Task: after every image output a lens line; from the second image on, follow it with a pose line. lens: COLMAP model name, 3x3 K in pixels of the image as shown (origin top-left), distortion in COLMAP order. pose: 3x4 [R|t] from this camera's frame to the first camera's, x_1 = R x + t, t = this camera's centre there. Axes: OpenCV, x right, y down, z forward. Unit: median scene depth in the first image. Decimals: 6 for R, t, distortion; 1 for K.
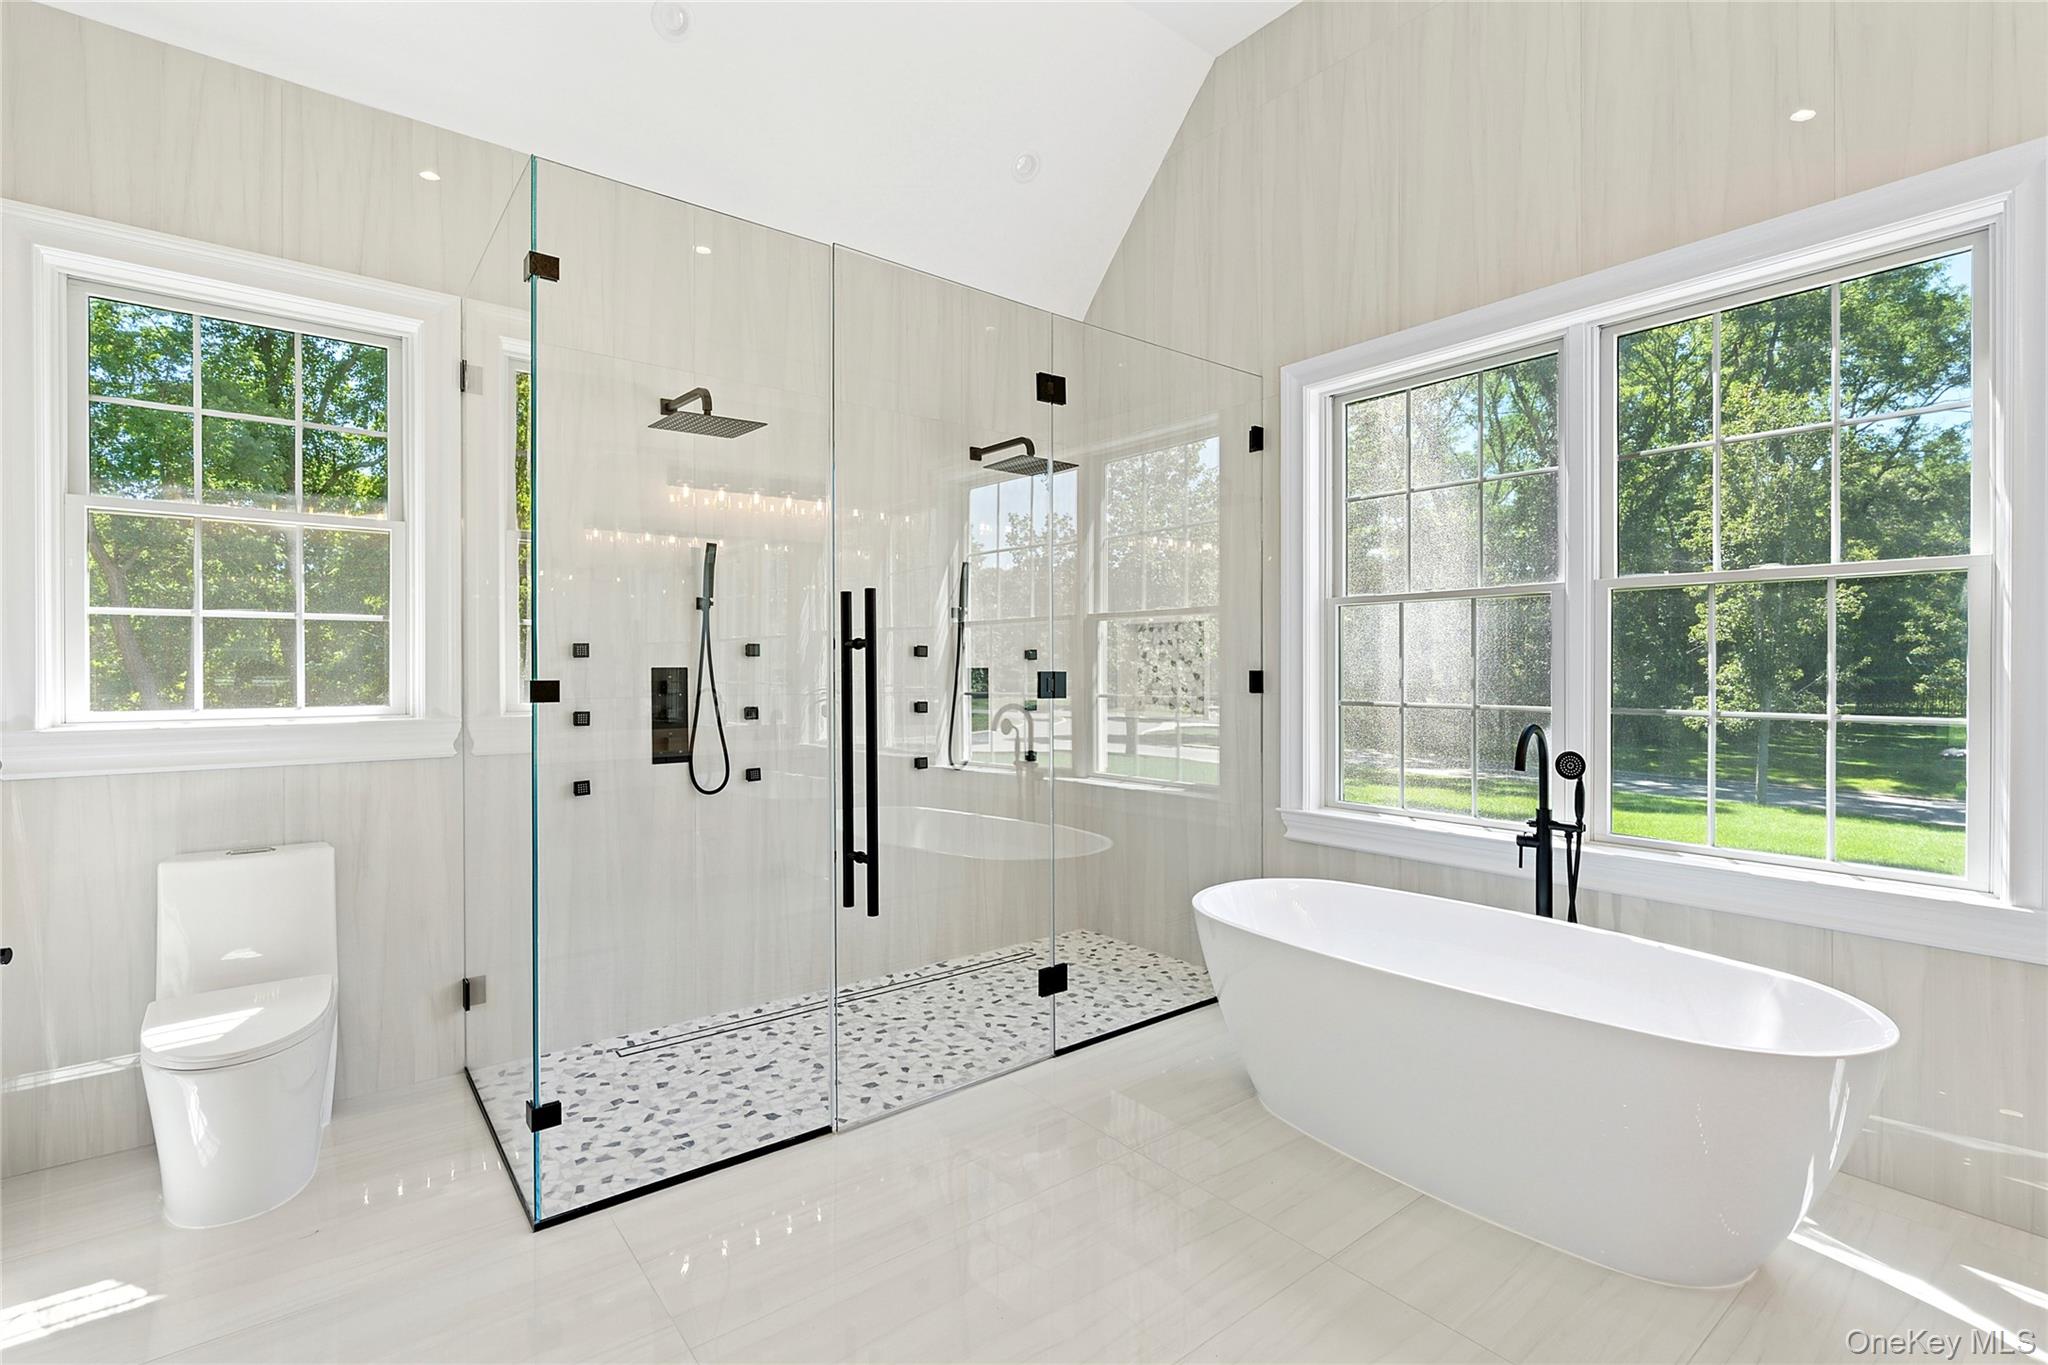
lens RADIAL K [[939.1, 0, 1017.3], [0, 939.1, 675.9], [0, 0, 1]] dist [0.003640, 0.000185]
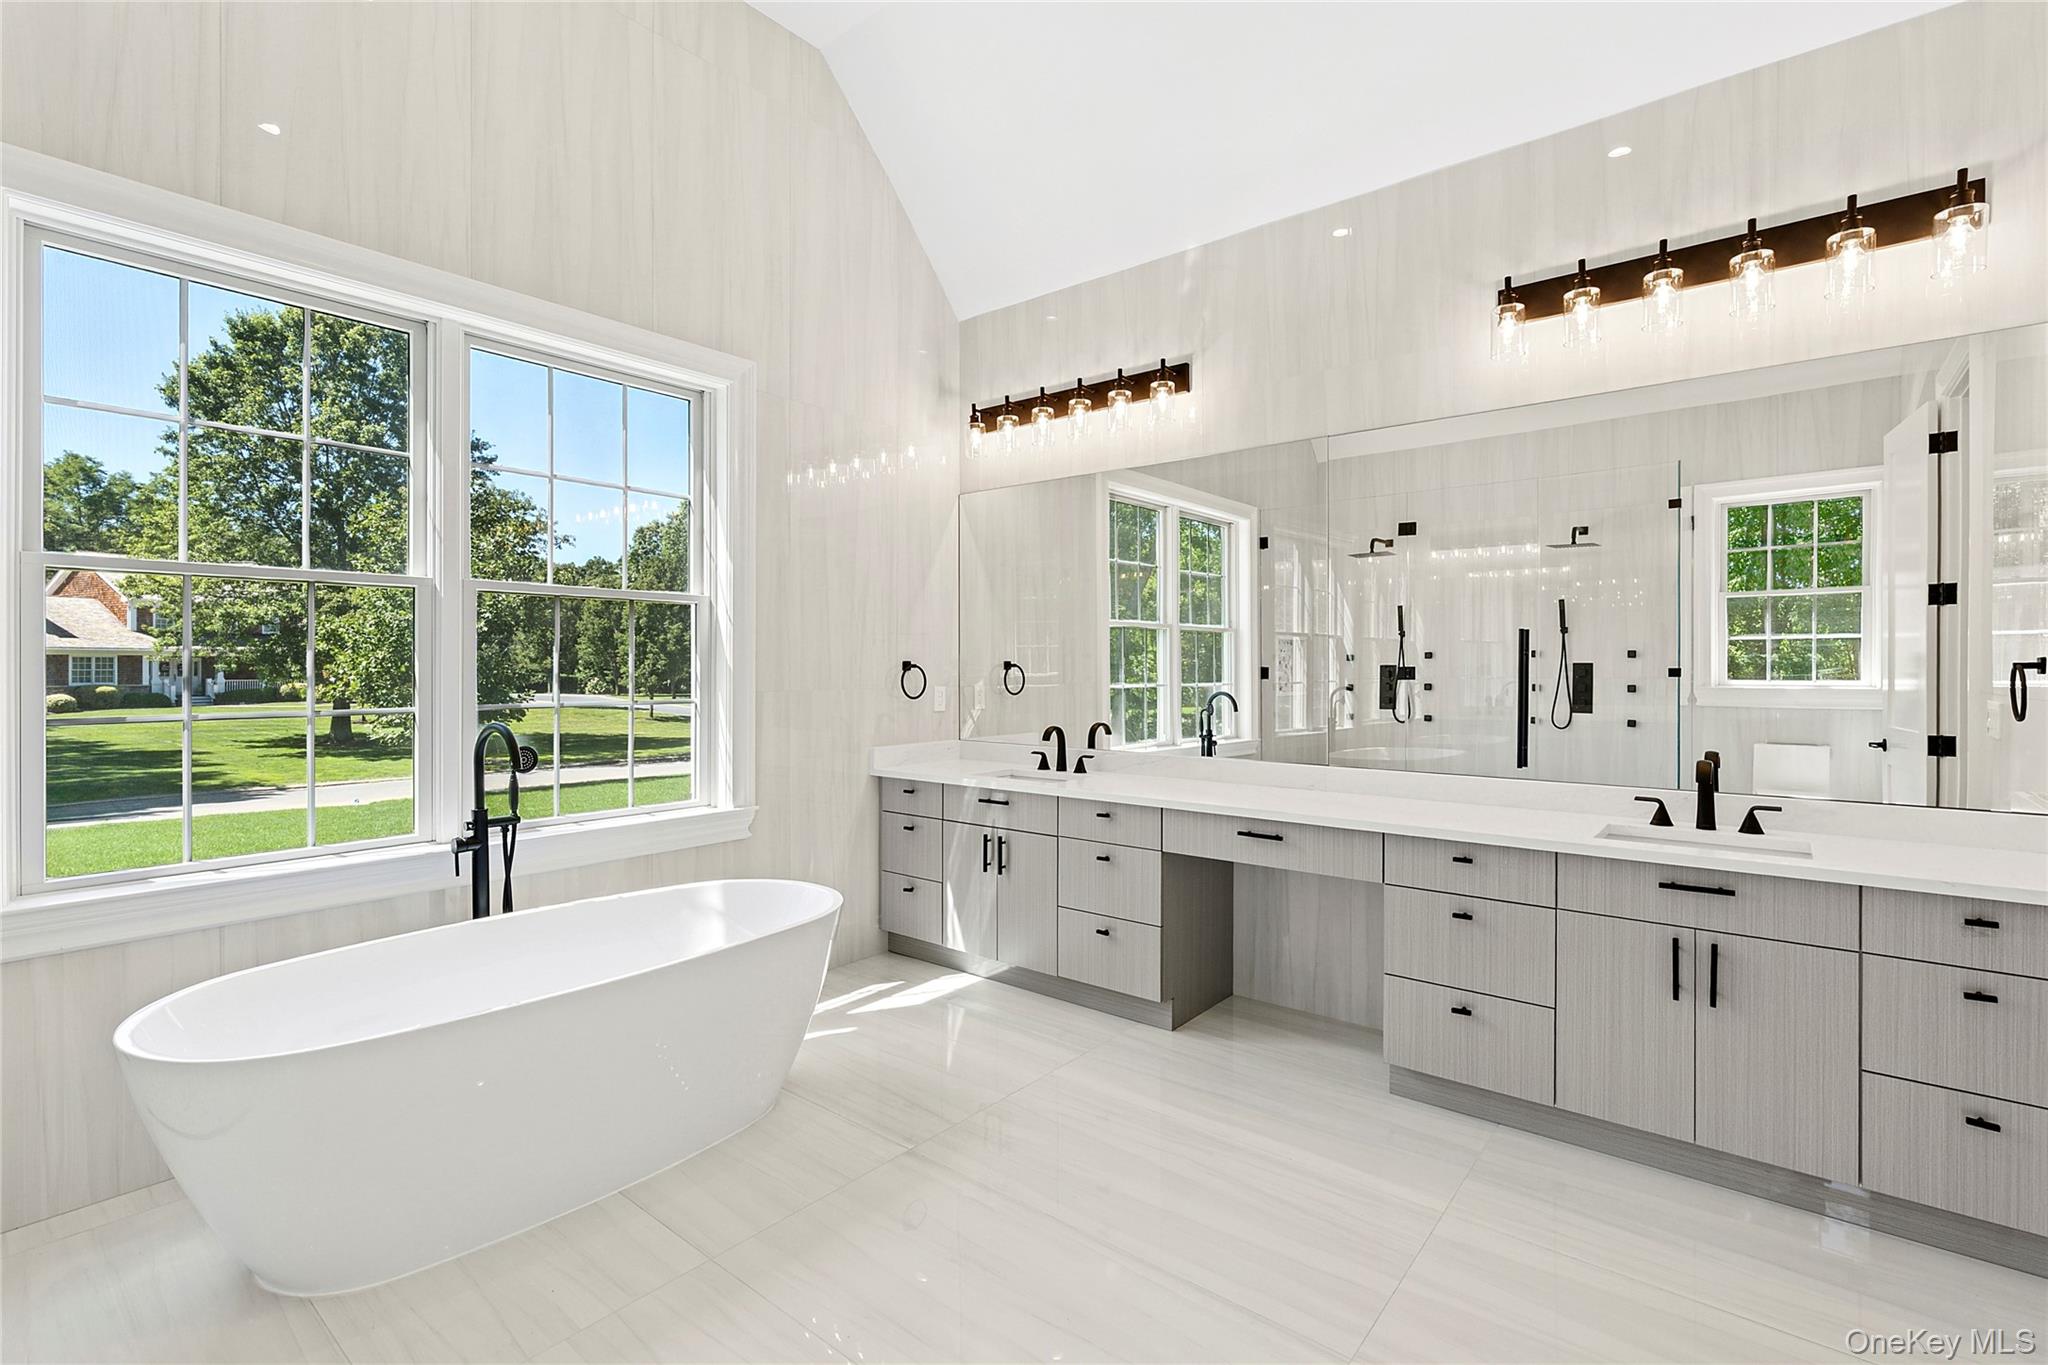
lens RADIAL K [[939.1, 0, 1019.7], [0, 939.1, 669.8], [0, 0, 1]] dist [0.003640, 0.000185]
pose [[-0.218347, -0.002441, 0.975868, -0.529015], [0.006847, 0.999968, 0.004034, -0.004422], [-0.975847, 0.007563, -0.218323, 0.666388]]
